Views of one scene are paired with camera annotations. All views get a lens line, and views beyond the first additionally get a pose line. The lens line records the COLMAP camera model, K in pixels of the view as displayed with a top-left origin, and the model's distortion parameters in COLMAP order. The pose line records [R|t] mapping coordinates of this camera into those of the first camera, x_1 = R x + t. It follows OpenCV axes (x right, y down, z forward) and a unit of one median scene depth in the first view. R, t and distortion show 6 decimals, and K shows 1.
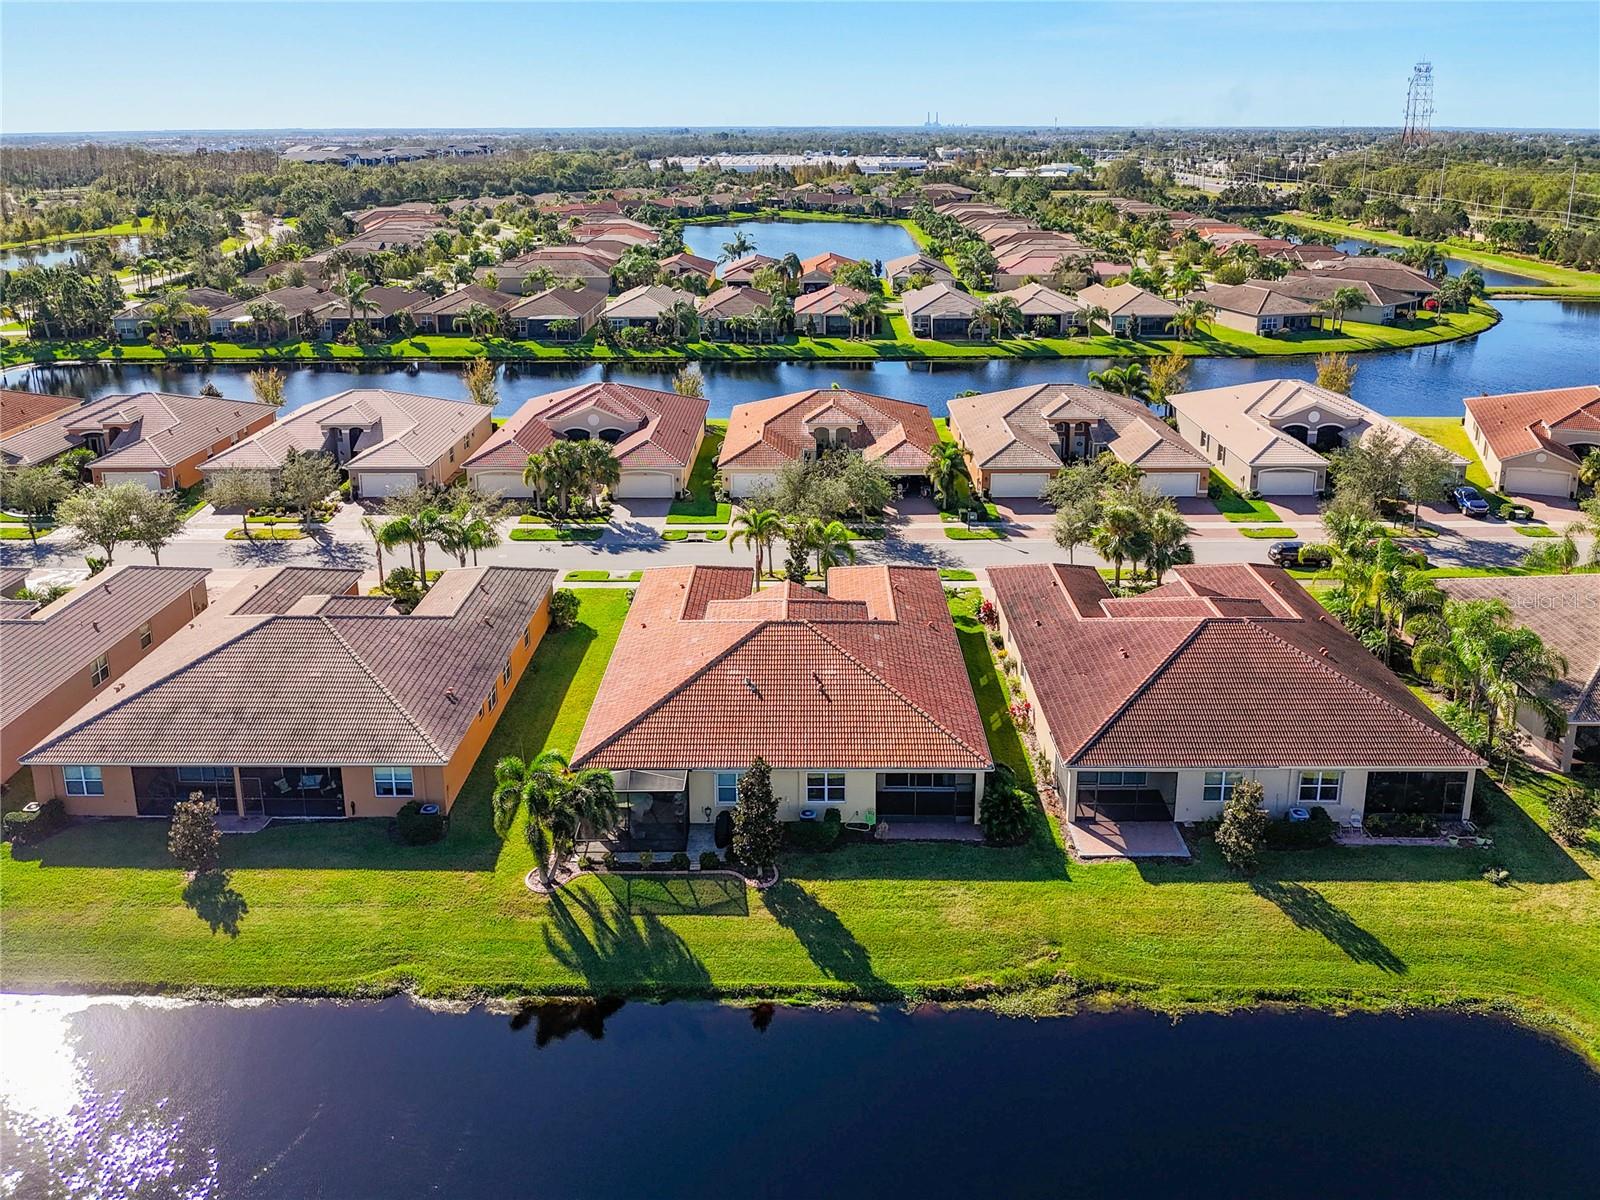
lens RADIAL K [[1251.5, 0, 802.6], [0, 1251.5, 532.1], [0, 0, 1]] dist [0.051815, -0.145101]
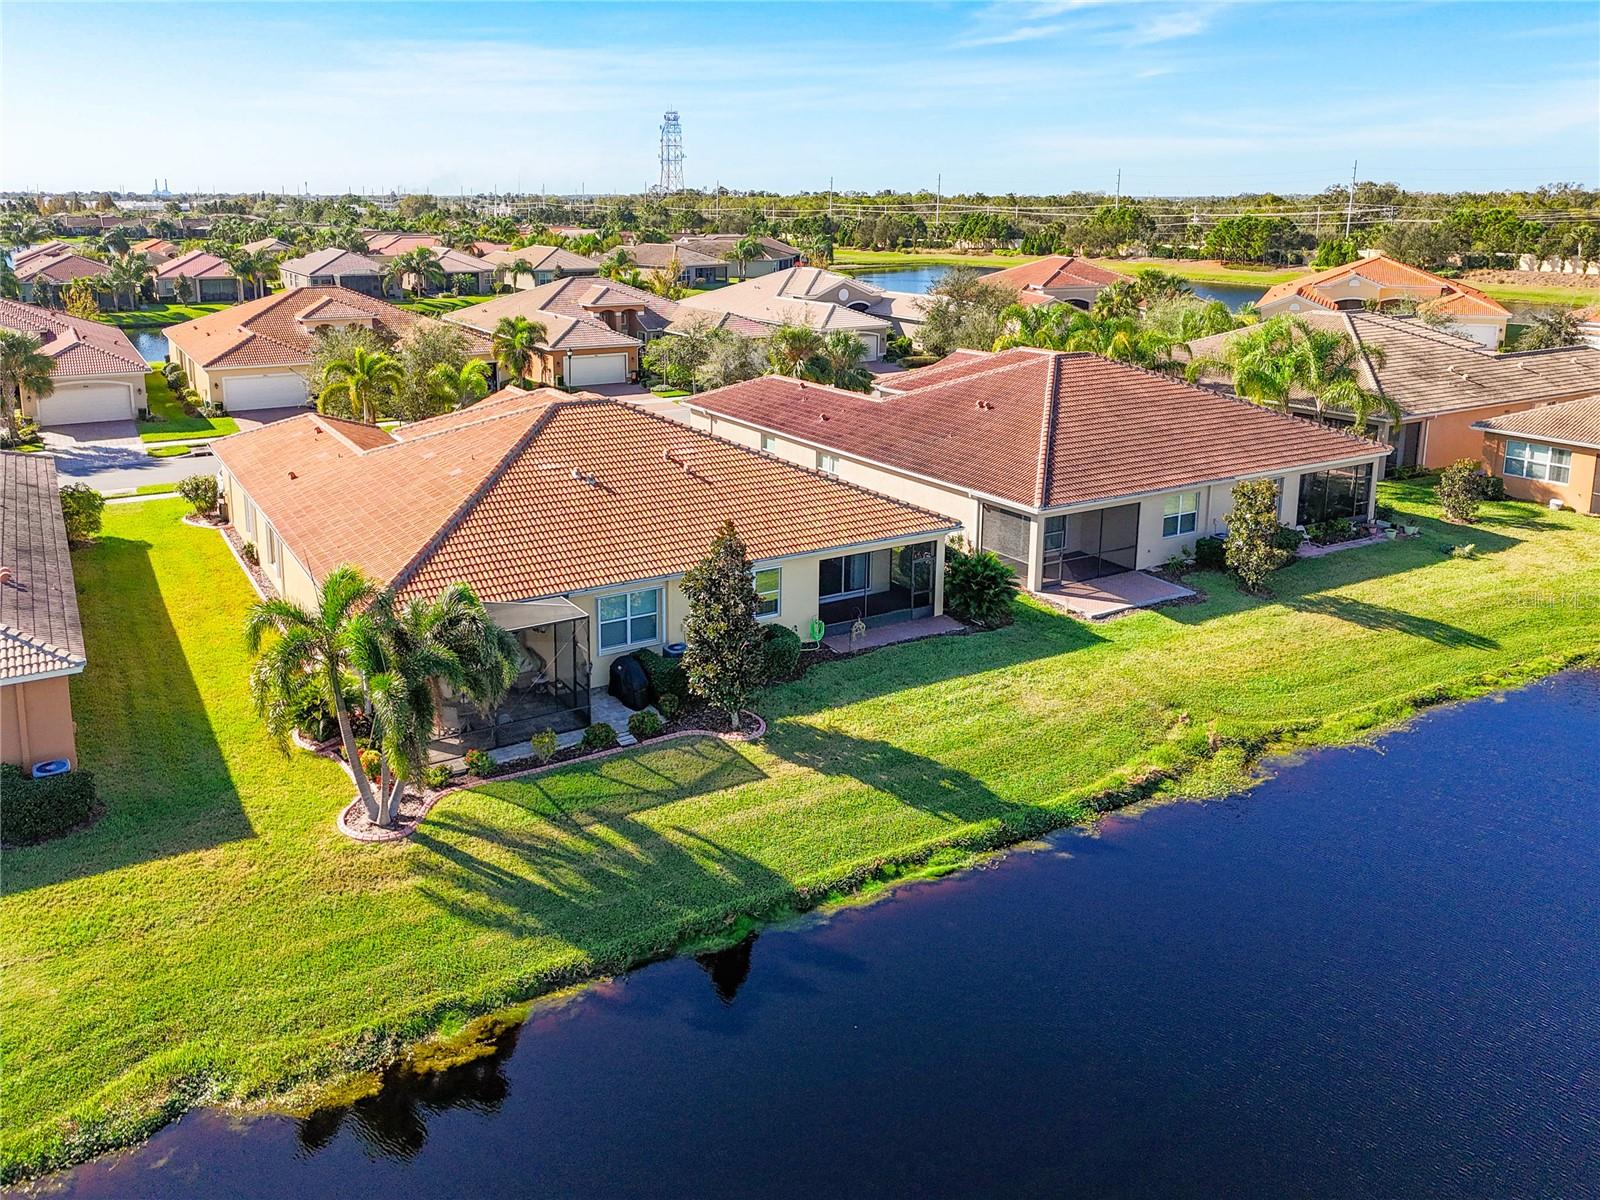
lens RADIAL K [[1218.0, 0, 762.8], [0, 1218.0, 513.8], [0, 0, 1]] dist [0.074365, -0.077246]
pose [[0.858479, -0.123189, 0.497834, -0.281680], [0.153422, 0.987956, -0.020096, 0.172224], [-0.489363, 0.093631, 0.867040, 0.436612]]
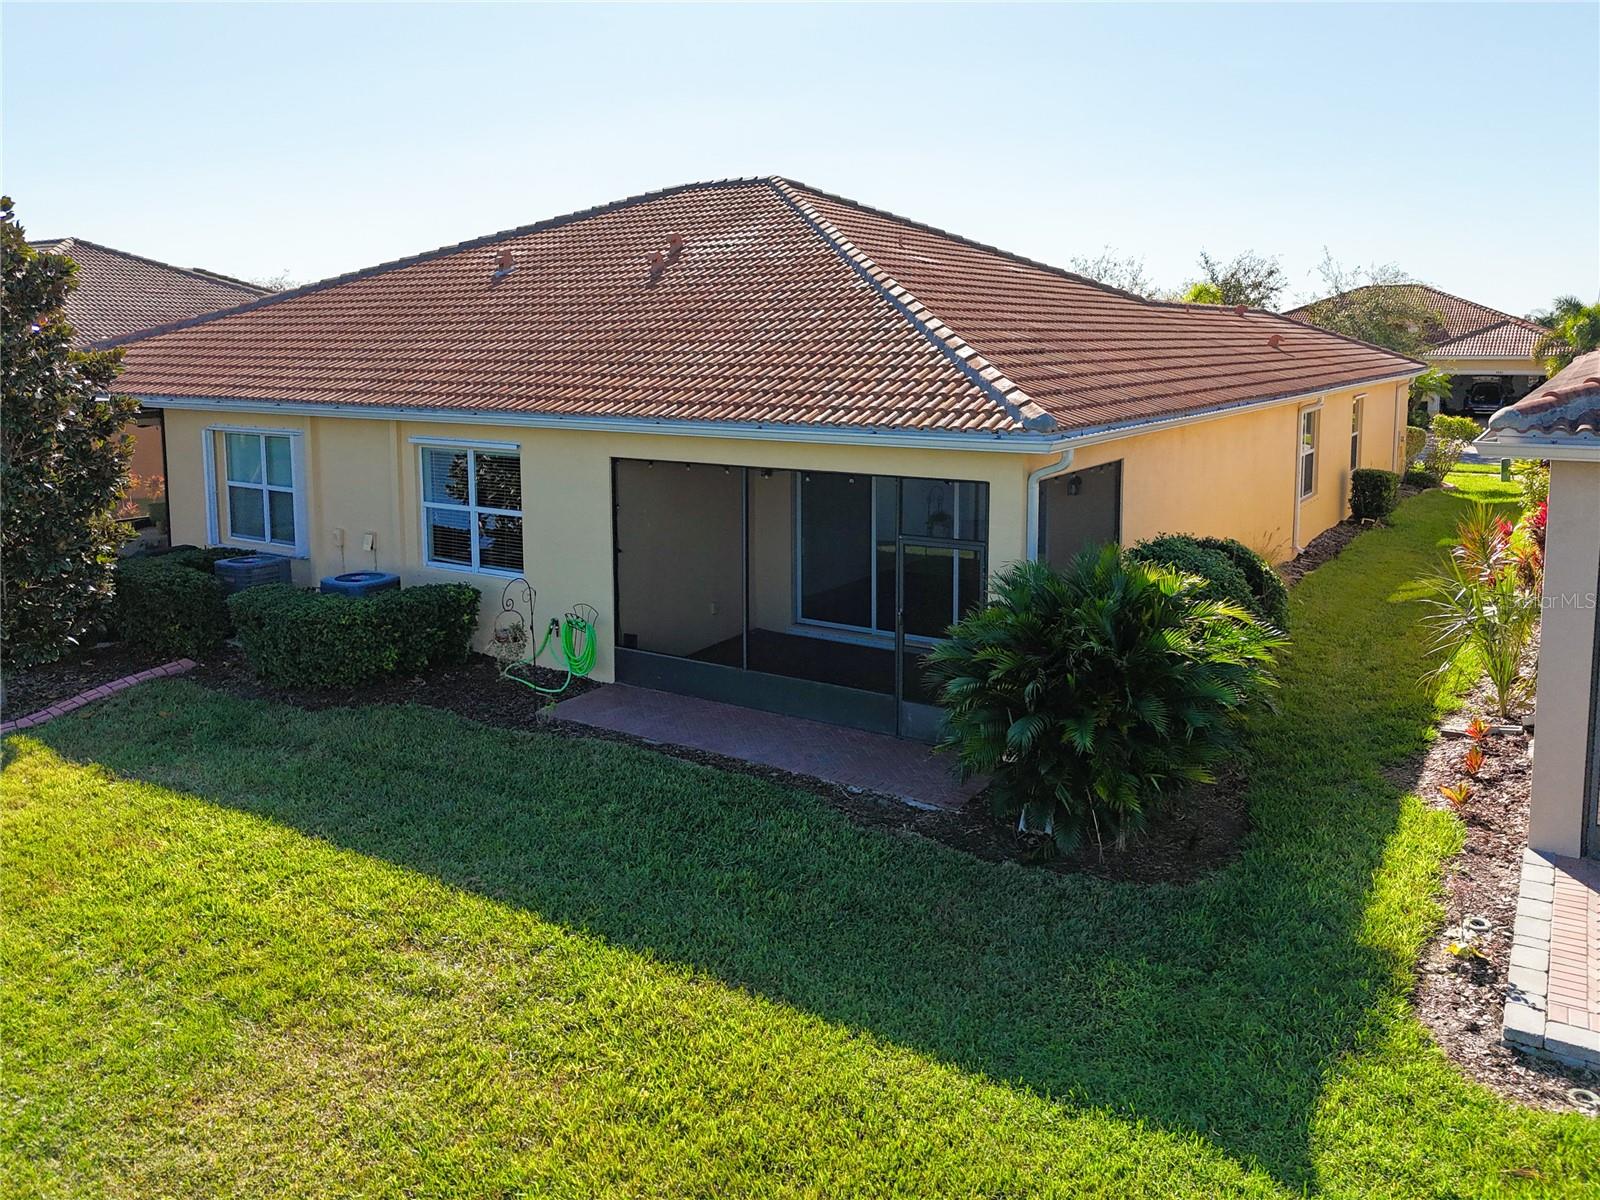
lens RADIAL K [[1219.4, 0, 797.1], [0, 1219.4, 516.8], [0, 0, 1]] dist [0.036394, -0.053223]
pose [[0.846349, 0.080415, -0.526524, 0.208429], [-0.167995, 0.978381, -0.120614, 0.220926], [0.505442, 0.190535, 0.841561, 0.804657]]
